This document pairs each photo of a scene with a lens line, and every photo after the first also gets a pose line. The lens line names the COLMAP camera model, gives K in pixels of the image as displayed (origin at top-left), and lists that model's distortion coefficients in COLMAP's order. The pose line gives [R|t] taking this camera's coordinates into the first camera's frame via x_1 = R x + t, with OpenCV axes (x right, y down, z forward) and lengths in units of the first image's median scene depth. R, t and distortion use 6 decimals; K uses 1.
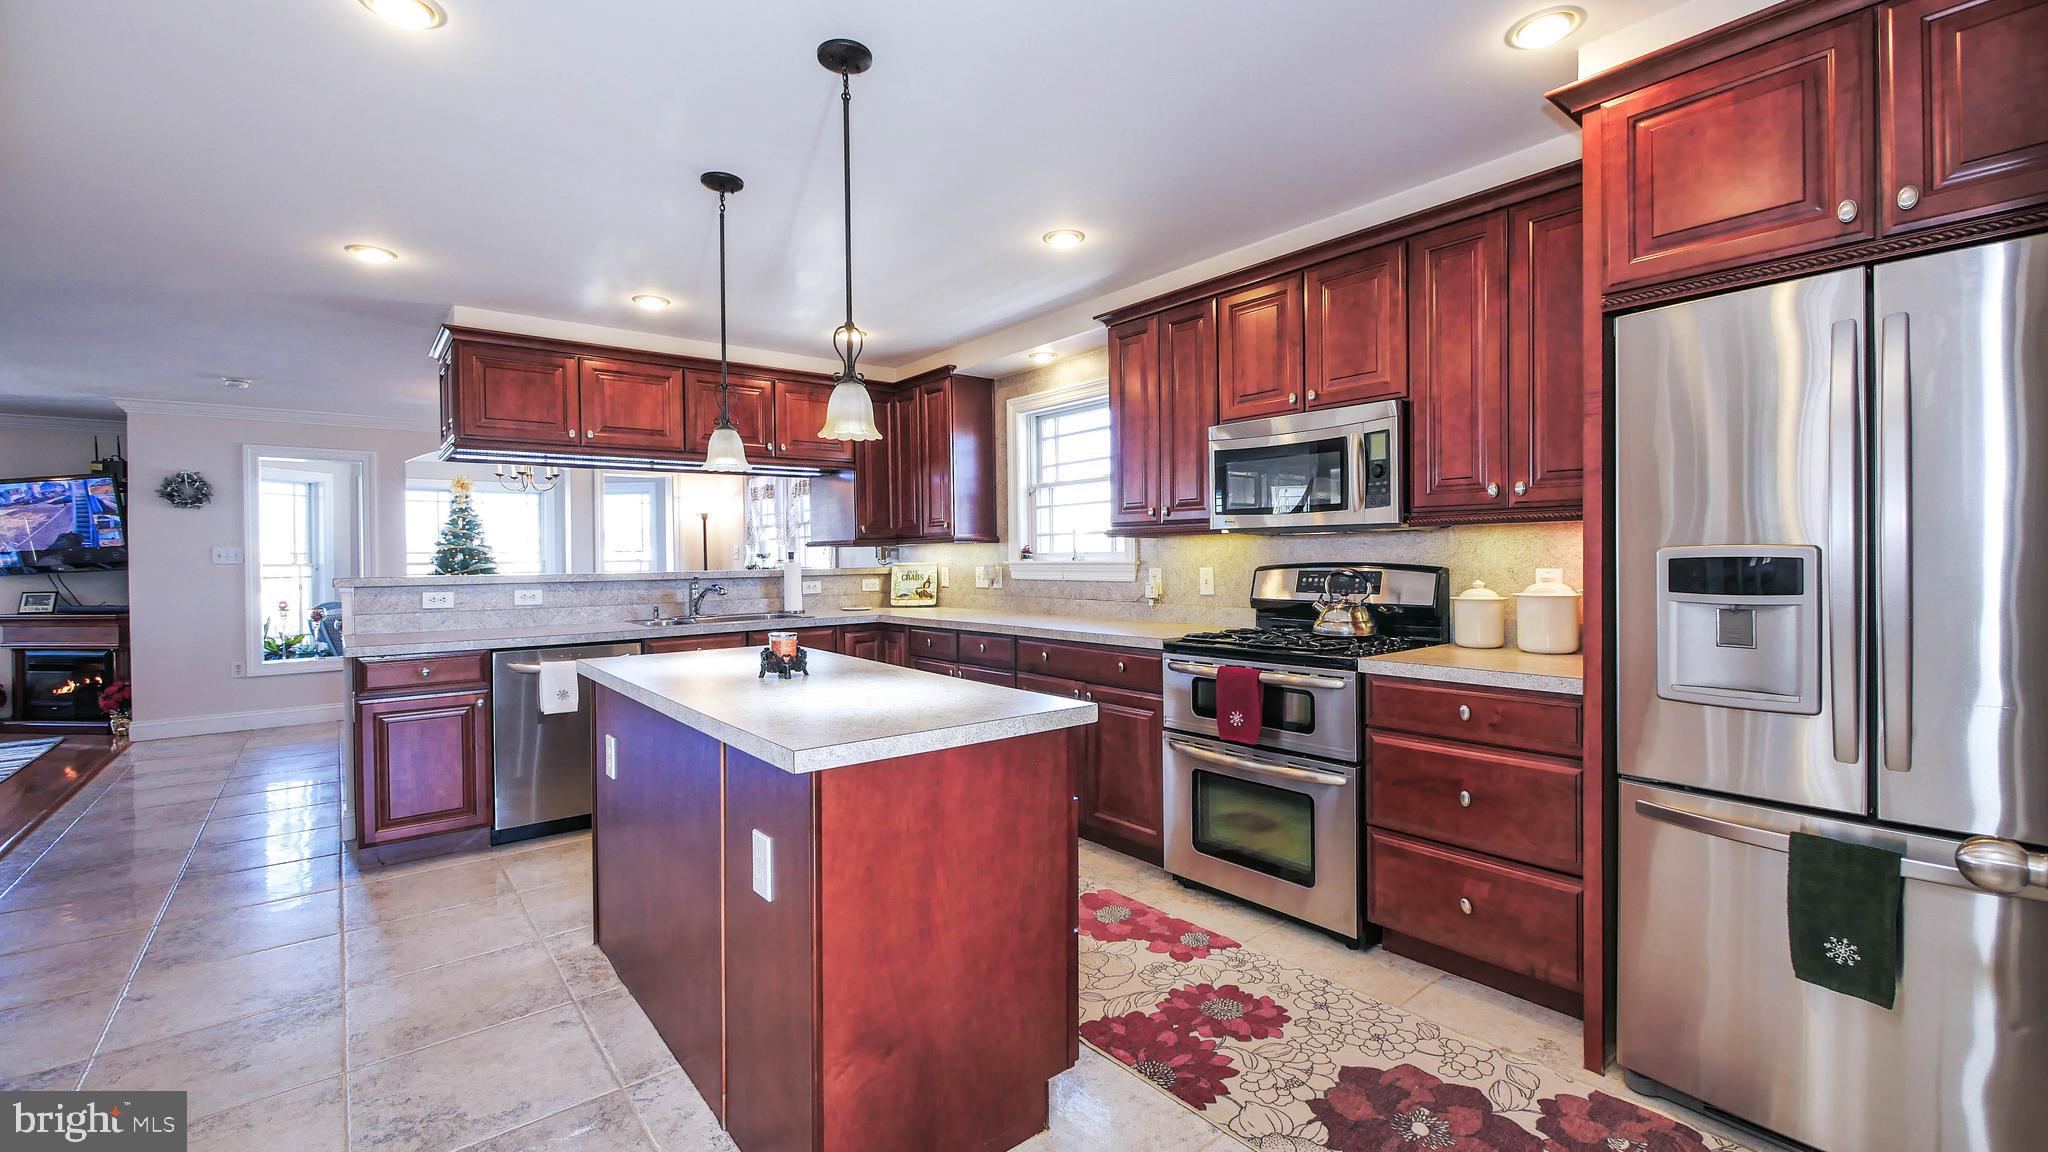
lens RADIAL K [[843.4, 0, 1025.5], [0, 843.4, 561.0], [0, 0, 1]] dist [-0.006343, 0.000271]
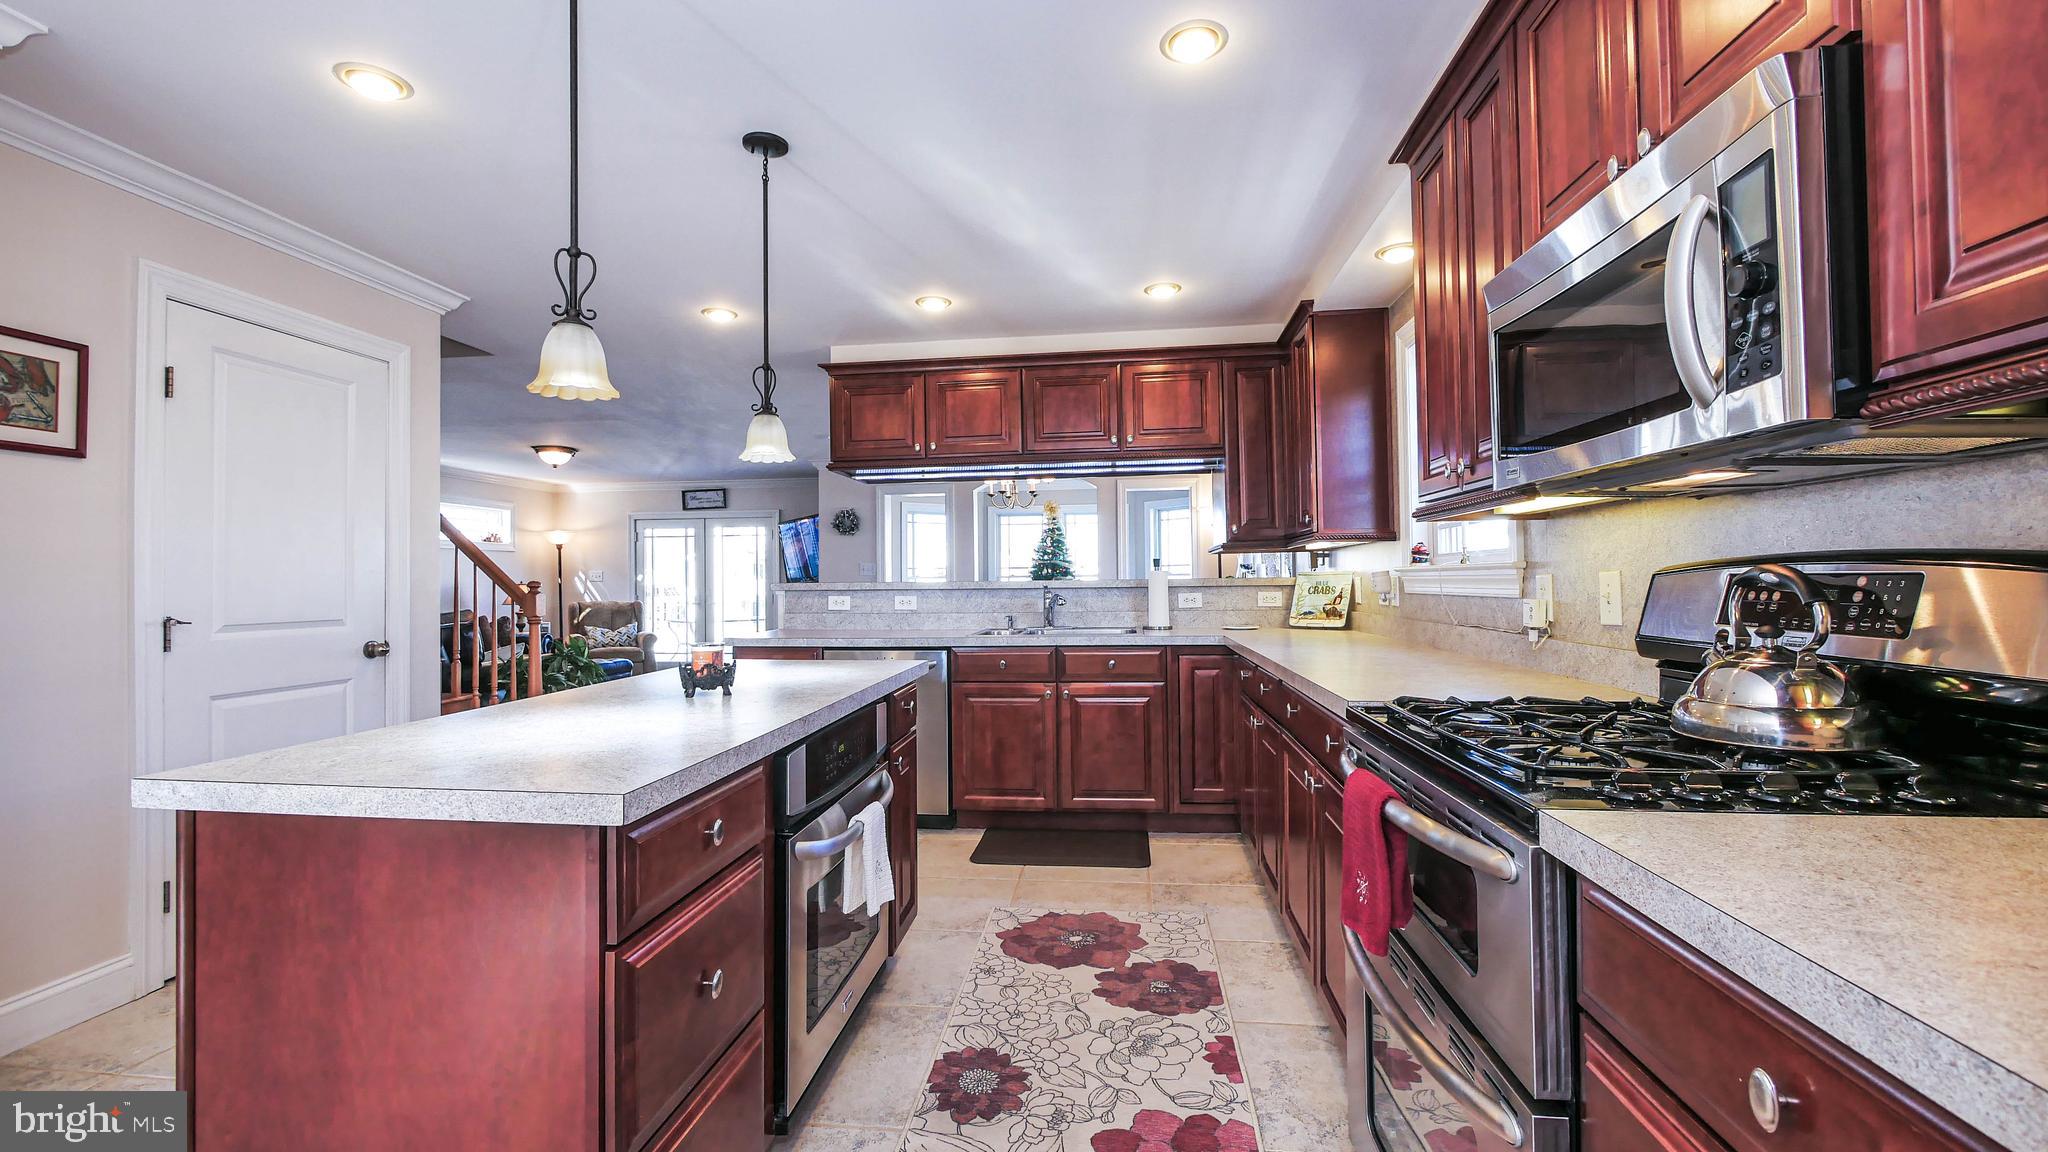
lens RADIAL K [[843.4, 0, 1025.2], [0, 843.4, 570.5], [0, 0, 1]] dist [-0.006343, 0.000271]
pose [[0.692345, -0.005413, -0.721546, 0.267323], [-0.001472, 0.999959, -0.008914, 0.009563], [0.721565, 0.007234, 0.692309, 0.317364]]
